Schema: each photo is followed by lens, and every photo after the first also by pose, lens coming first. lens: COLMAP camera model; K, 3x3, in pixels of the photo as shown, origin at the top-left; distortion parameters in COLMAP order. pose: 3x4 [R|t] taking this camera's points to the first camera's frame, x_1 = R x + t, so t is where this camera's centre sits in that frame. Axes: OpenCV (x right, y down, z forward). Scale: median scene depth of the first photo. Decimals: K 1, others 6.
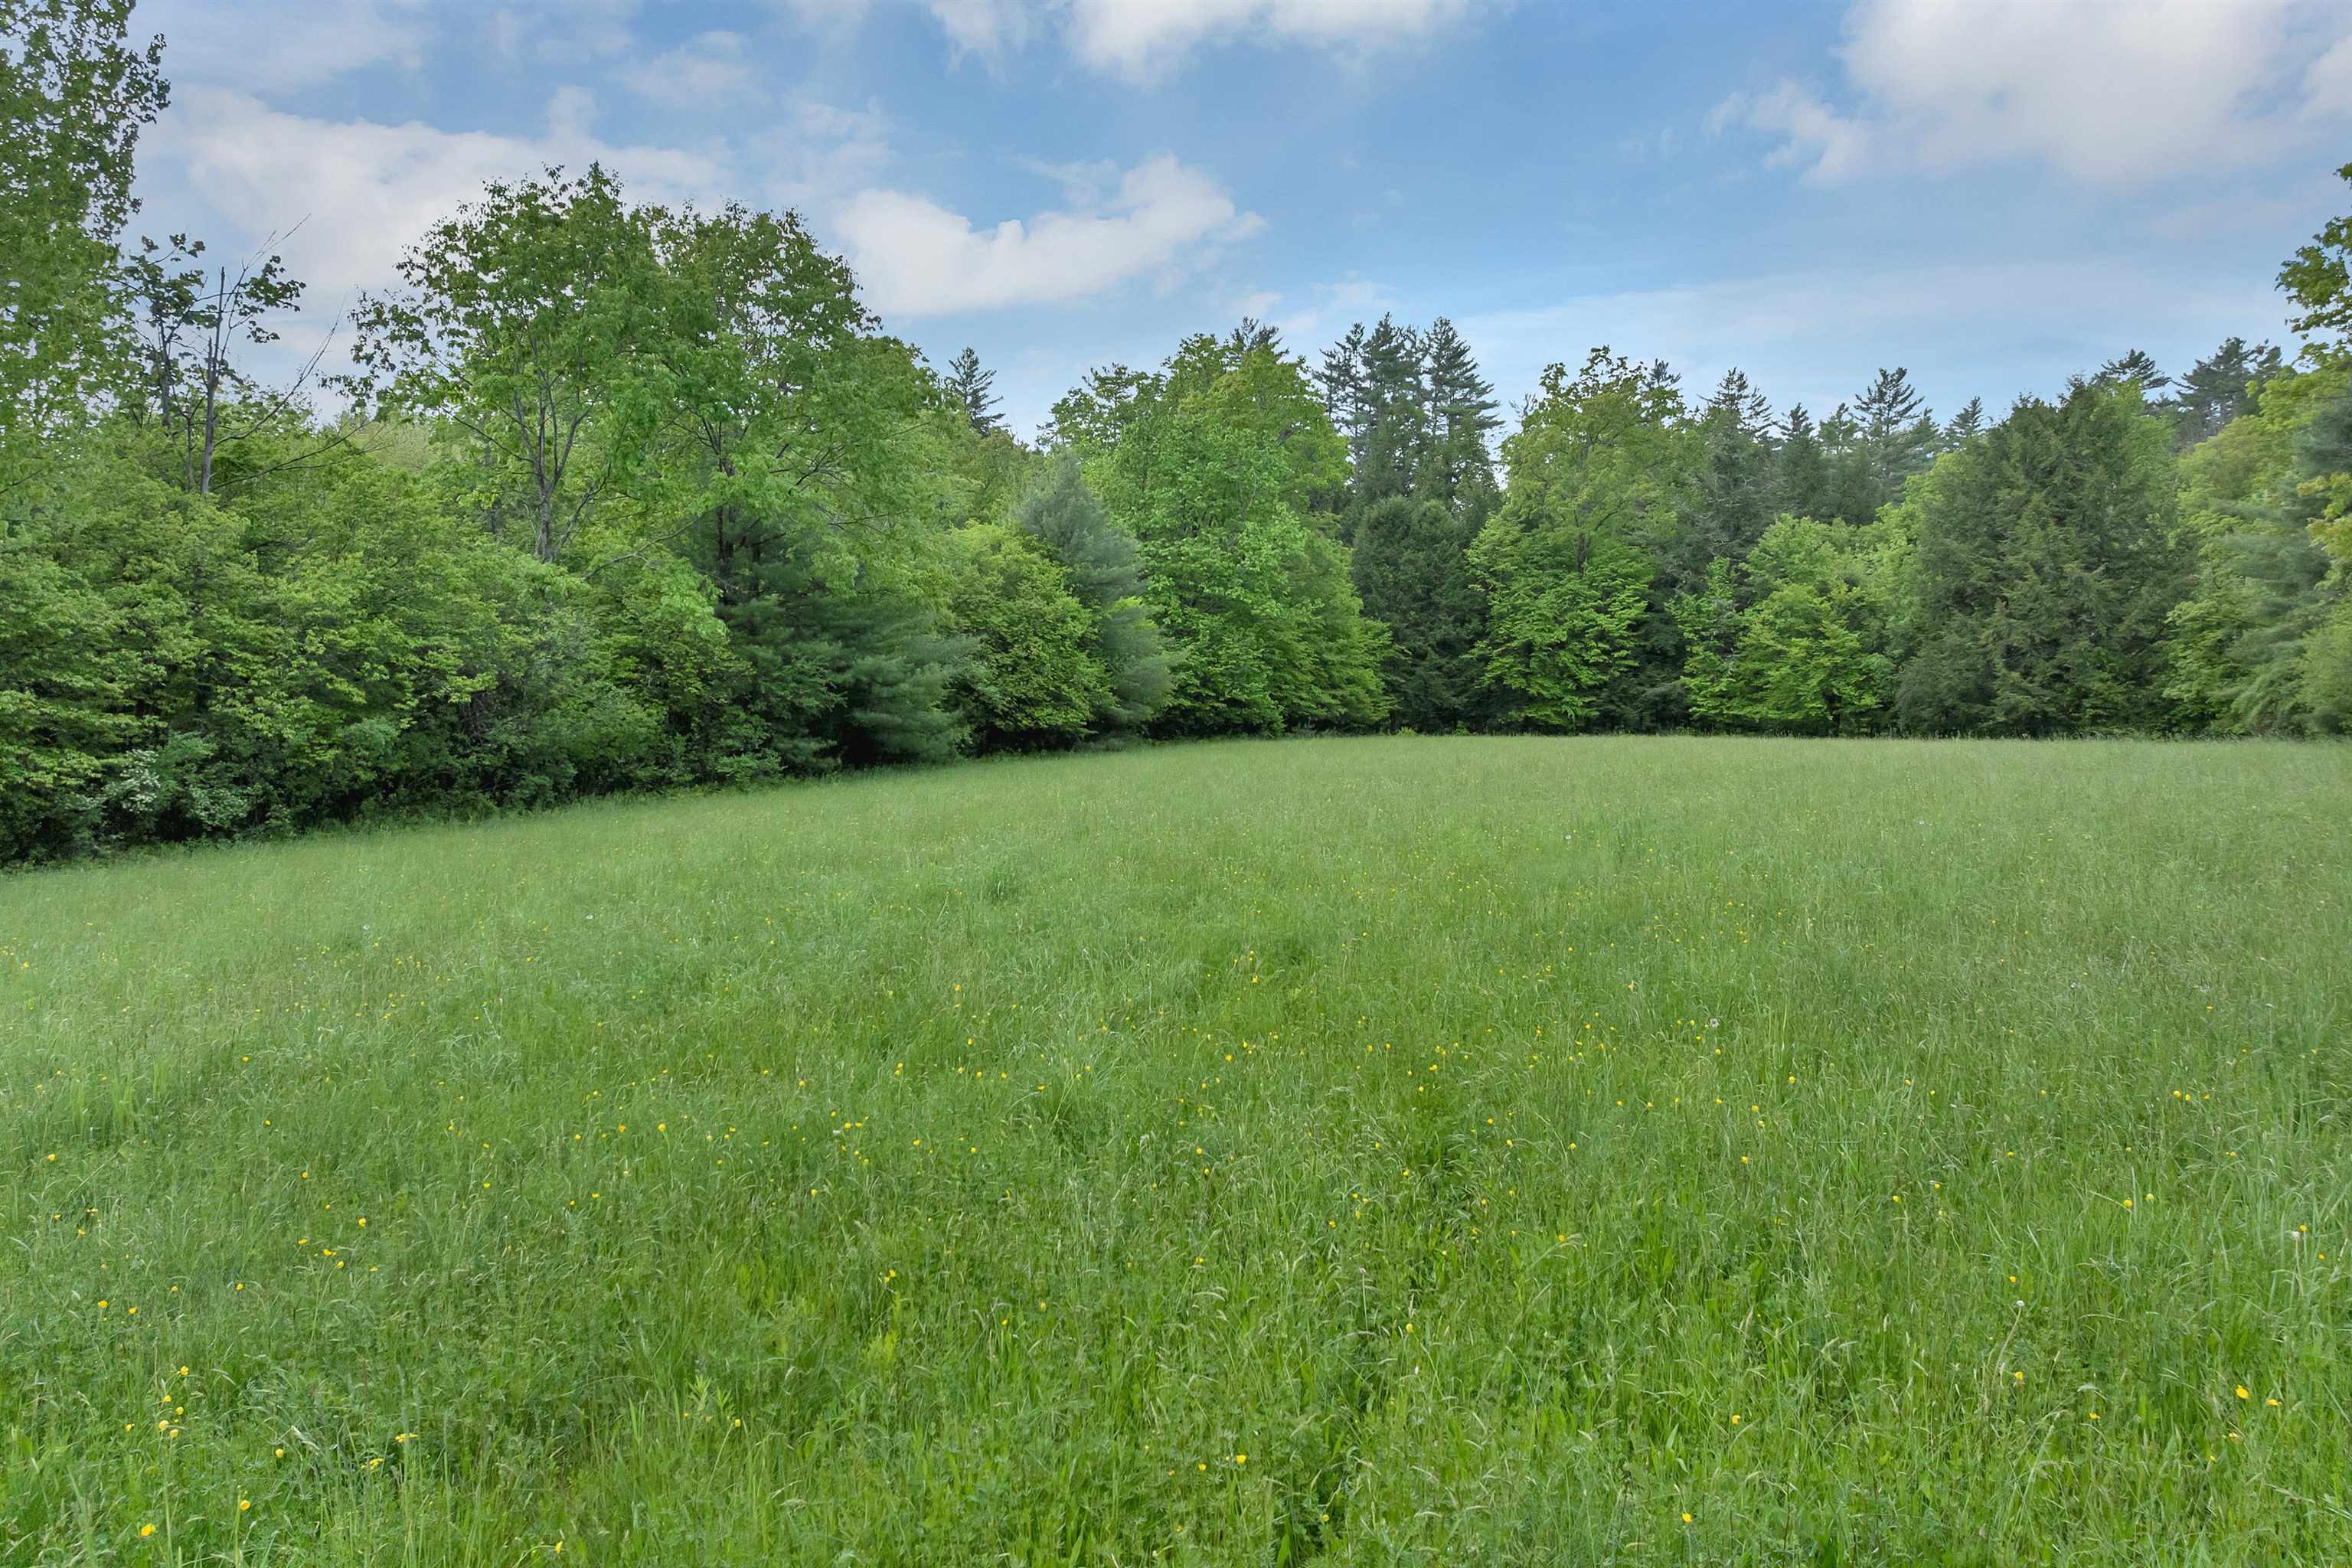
lens RADIAL K [[1689.9, 0, 1180.6], [0, 1689.9, 747.5], [0, 0, 1]] dist [-0.033573, -0.009149]
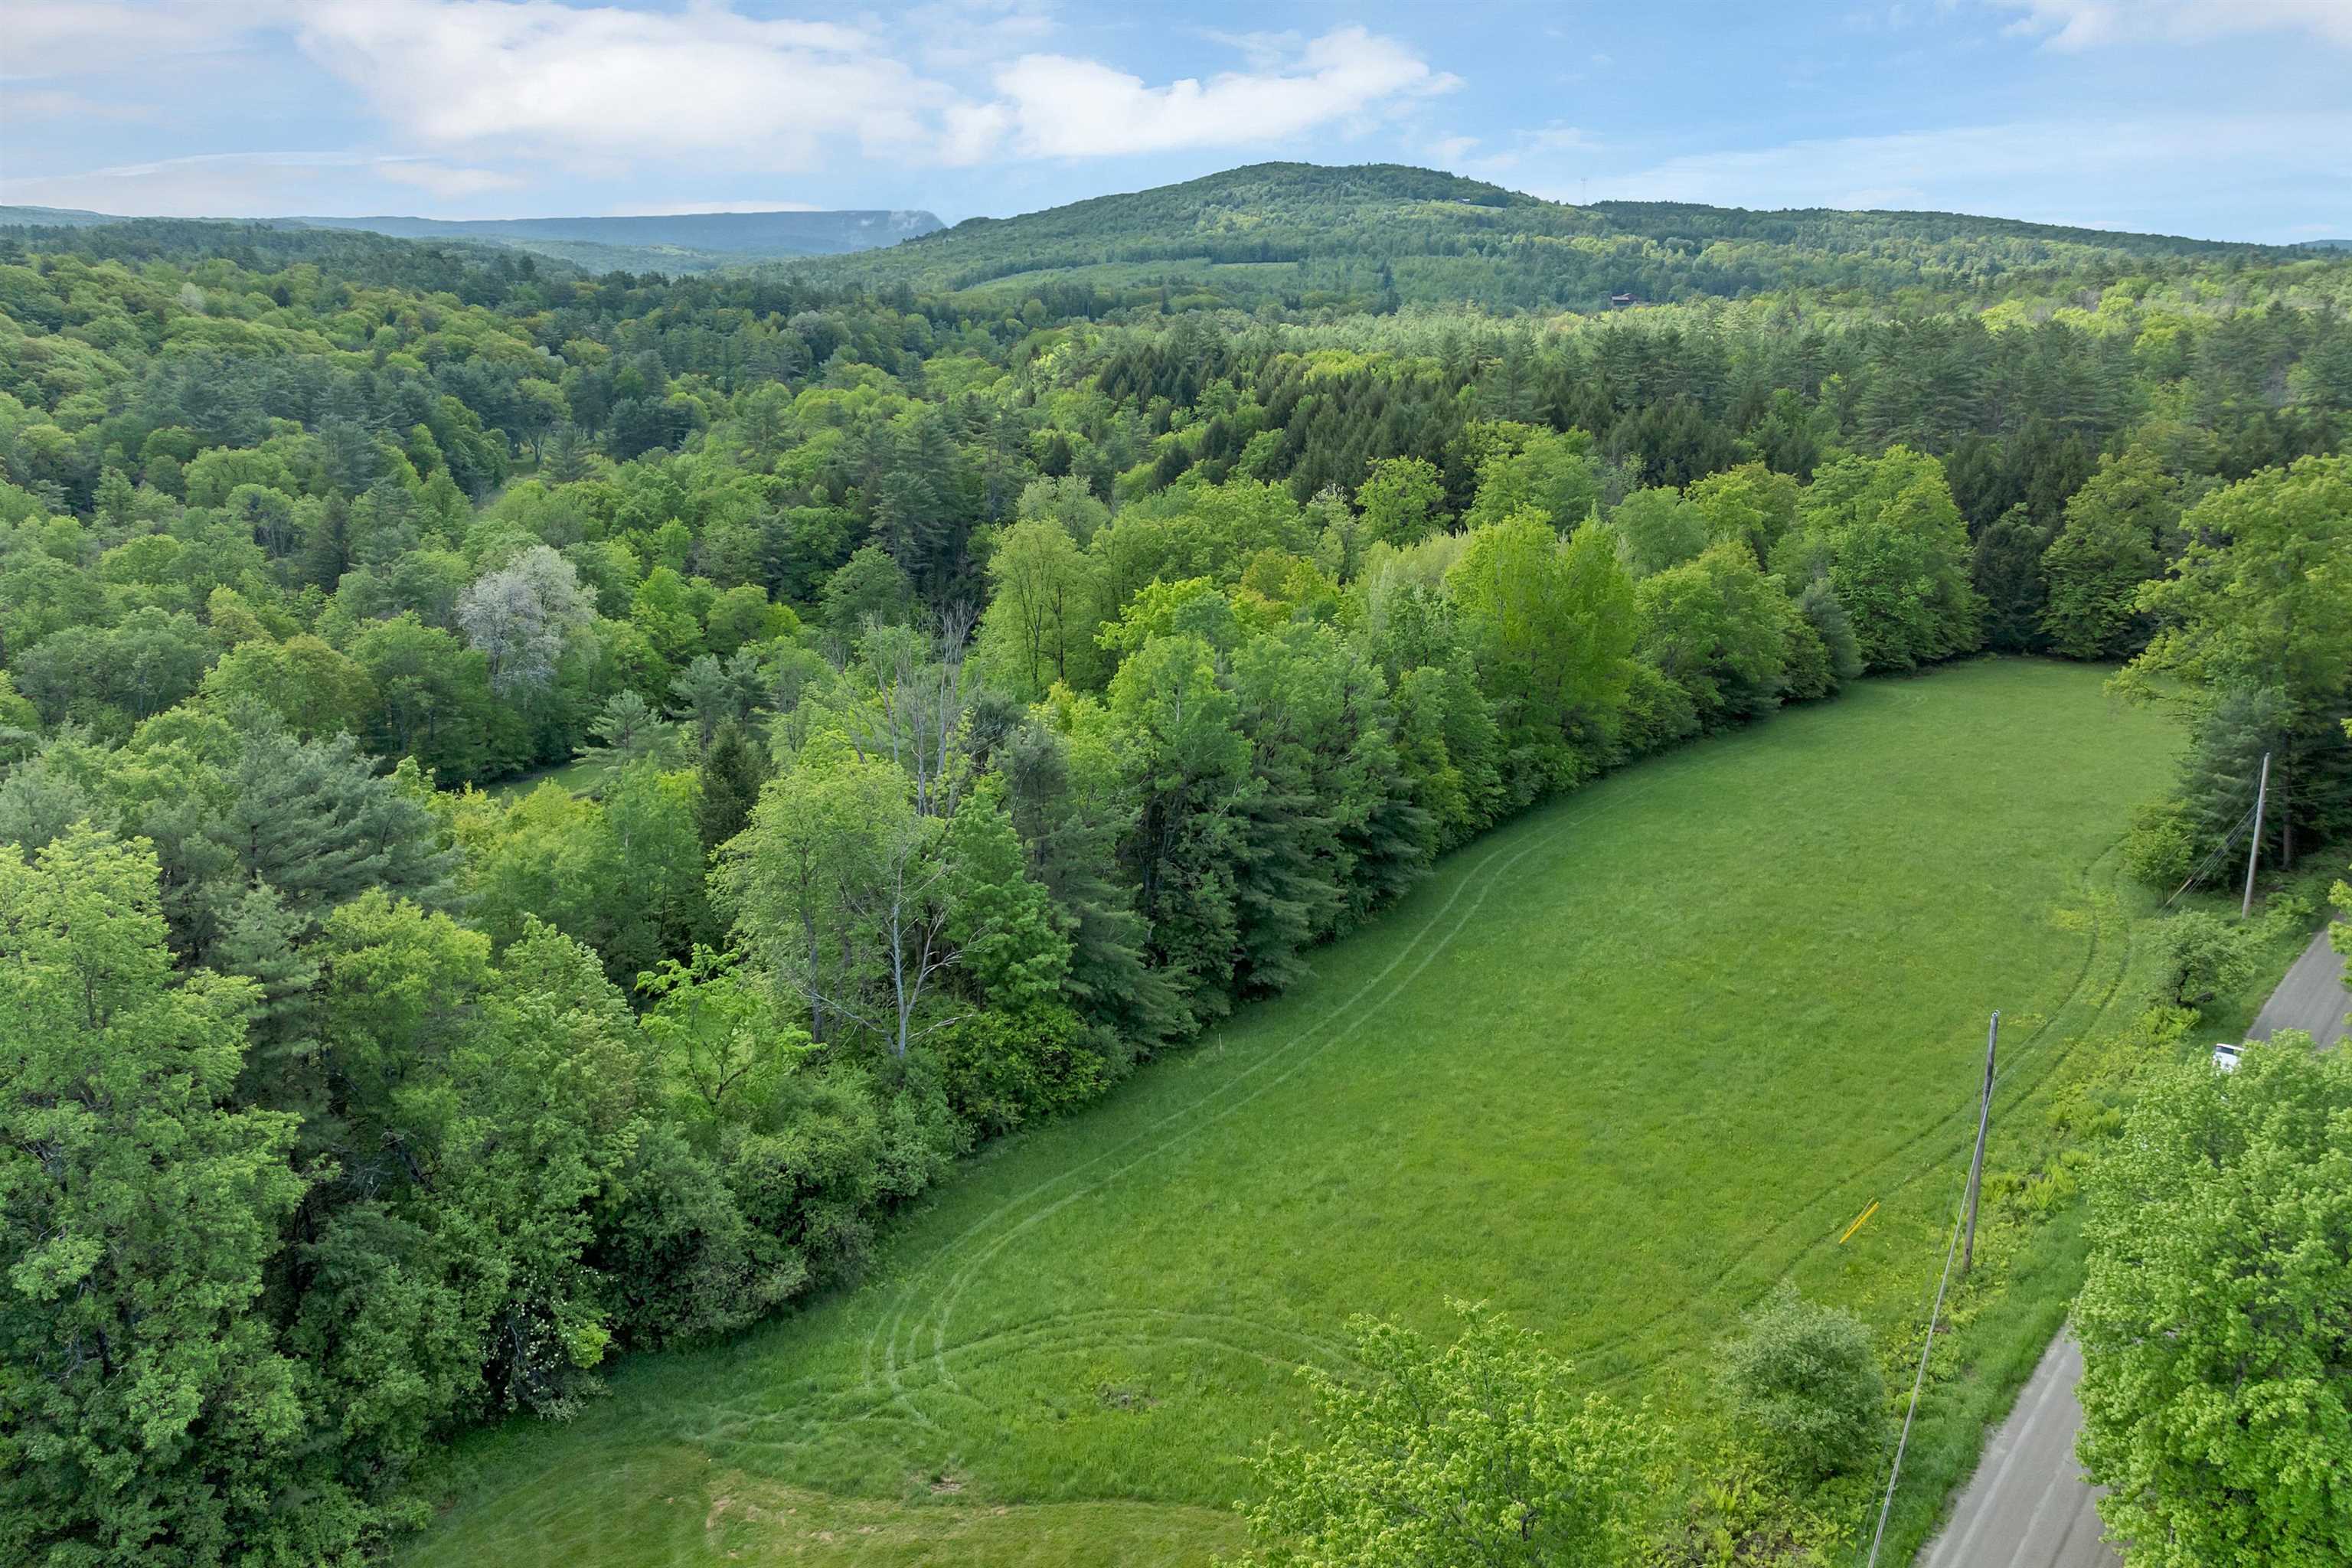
lens RADIAL K [[1689.9, 0, 1180.6], [0, 1689.9, 747.5], [0, 0, 1]] dist [-0.033573, -0.009149]
pose [[0.922070, 0.093245, -0.375622, 0.008324], [-0.014686, 0.978274, 0.206797, -0.290069], [0.386744, -0.185165, 0.903406, -1.112789]]
